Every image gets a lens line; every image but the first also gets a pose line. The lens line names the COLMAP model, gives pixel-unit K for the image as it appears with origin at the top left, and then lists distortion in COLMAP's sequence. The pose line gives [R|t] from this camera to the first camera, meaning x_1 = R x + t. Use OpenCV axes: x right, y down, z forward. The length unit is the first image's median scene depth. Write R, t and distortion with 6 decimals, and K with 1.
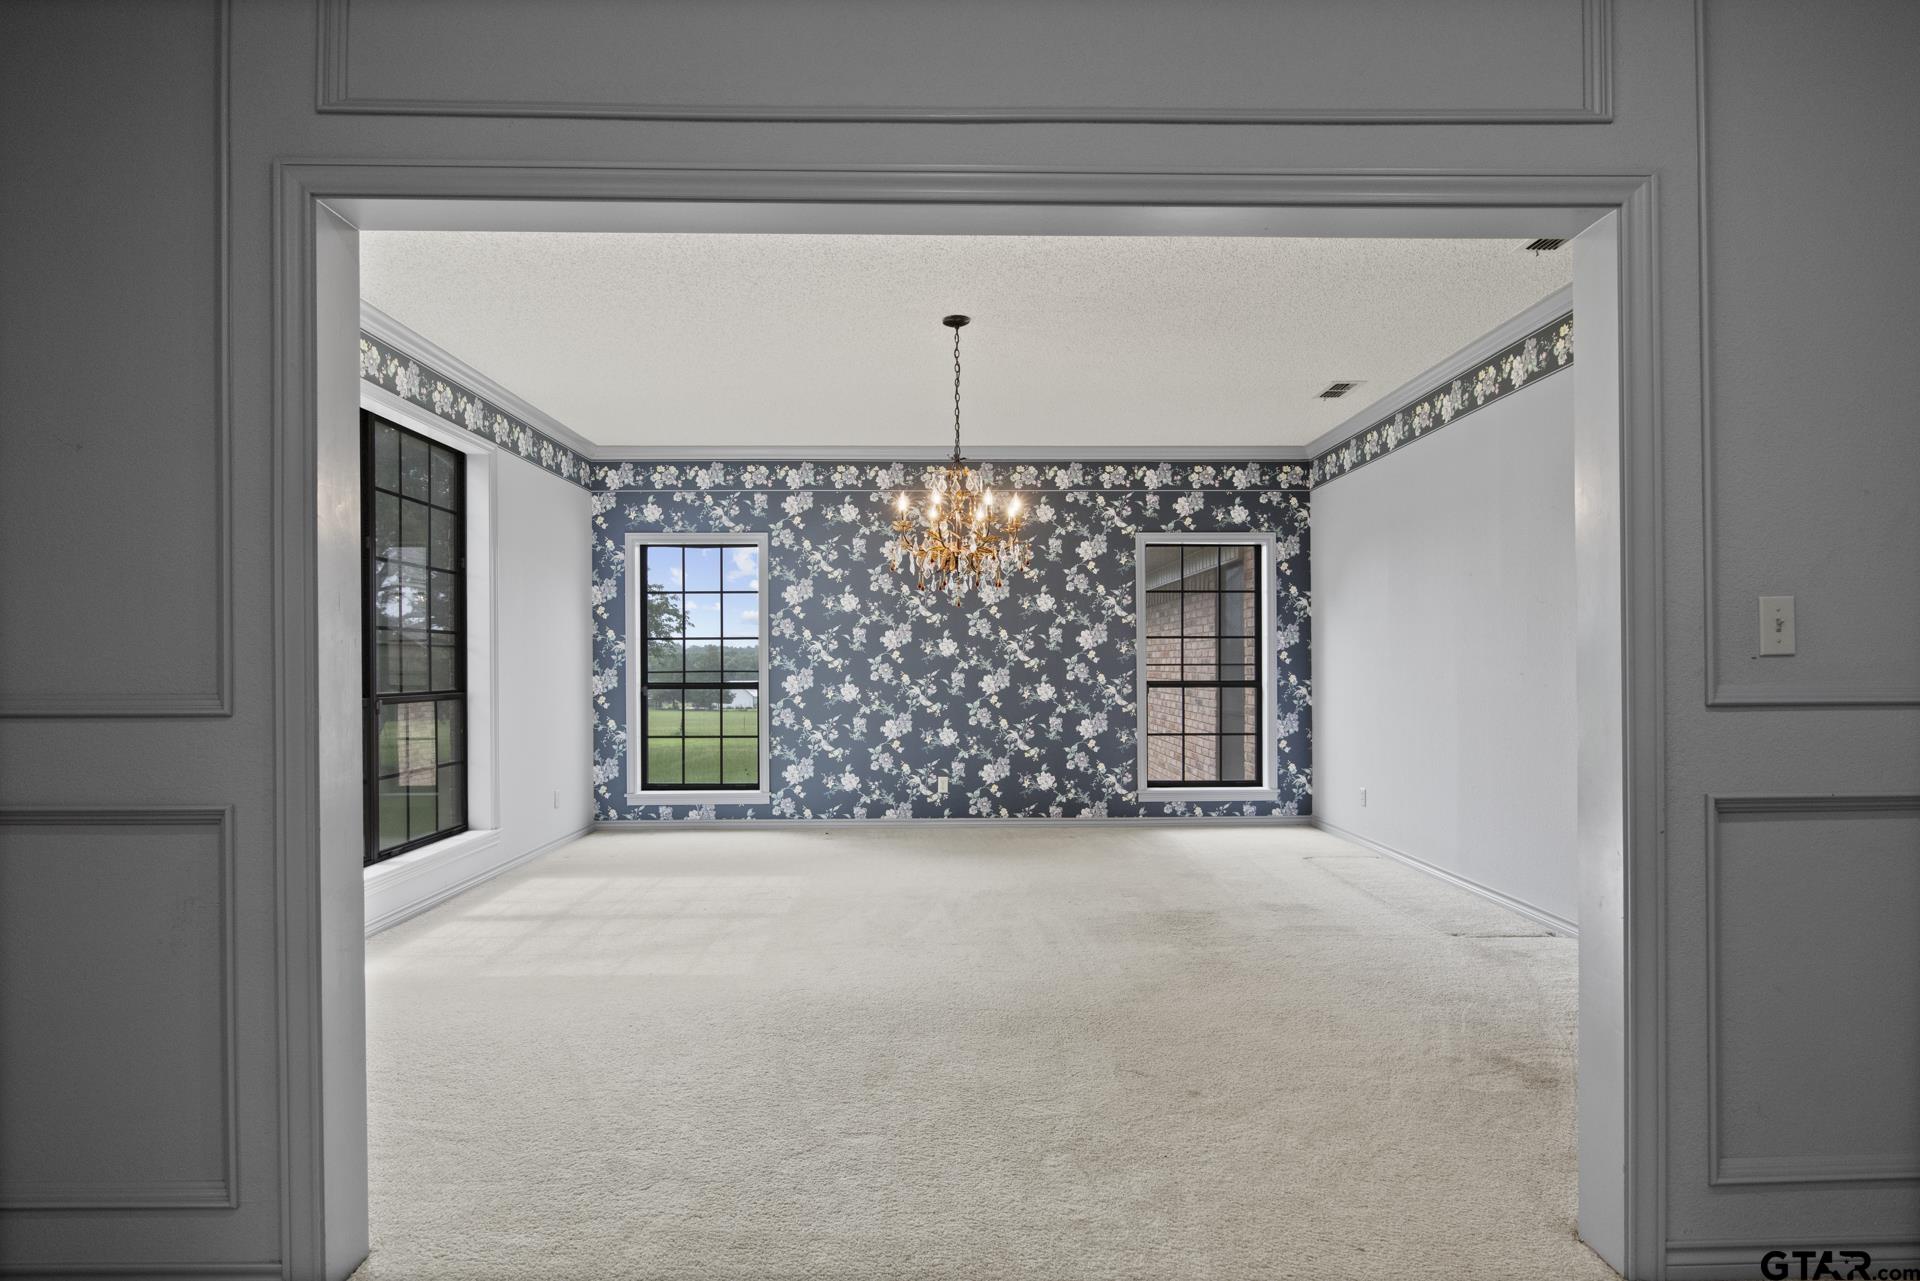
lens RADIAL K [[977.7, 0, 972.0], [0, 977.7, 667.7], [0, 0, 1]] dist [-0.005007, -0.002760]
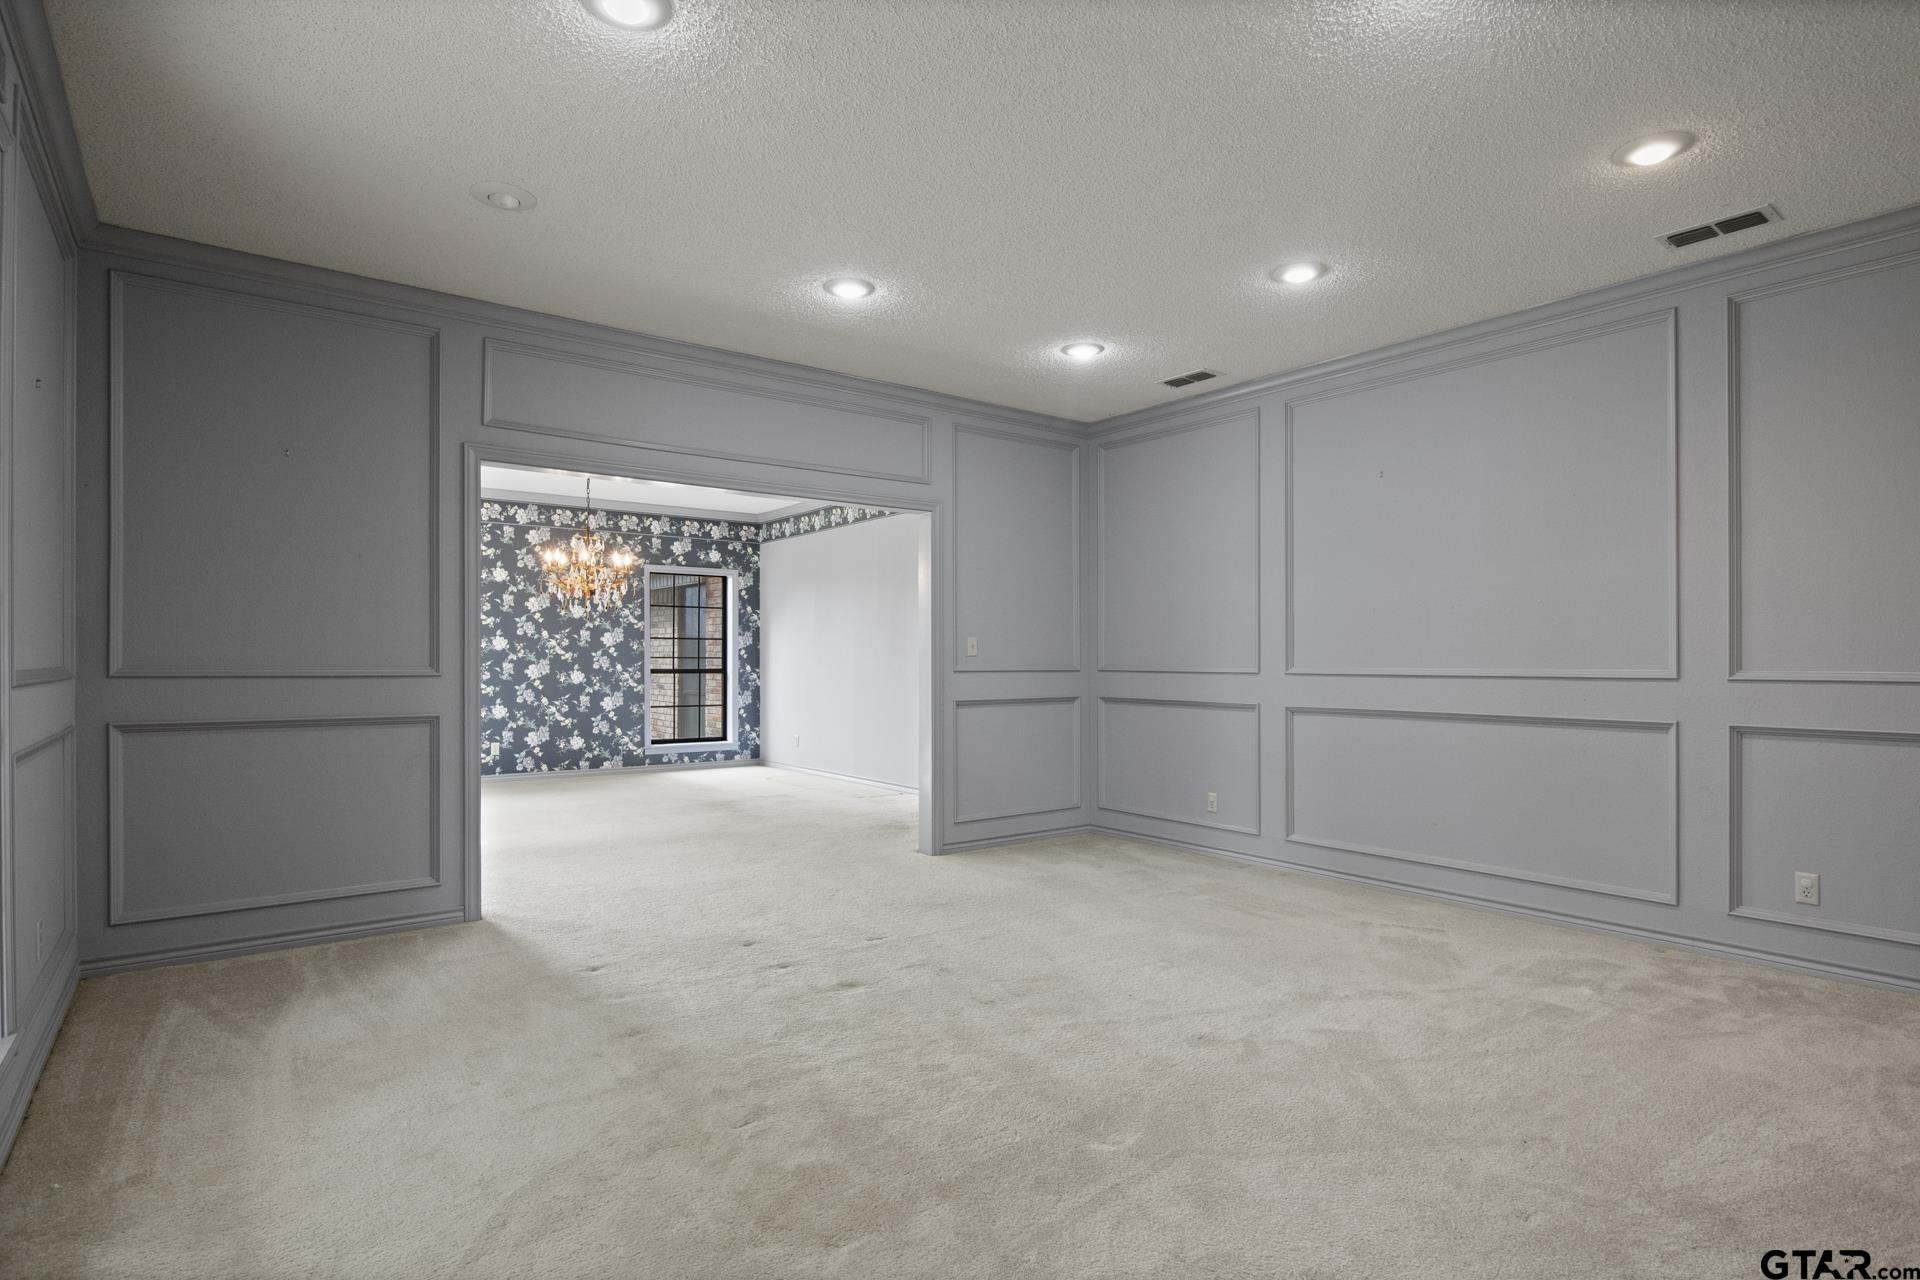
lens RADIAL K [[977.7, 0, 962.3], [0, 977.7, 651.1], [0, 0, 1]] dist [-0.005007, -0.002760]
pose [[0.813883, 0.011762, 0.580910, -0.277846], [-0.005198, 0.999902, -0.012962, 0.003277], [-0.581006, 0.007529, 0.813864, -0.415551]]
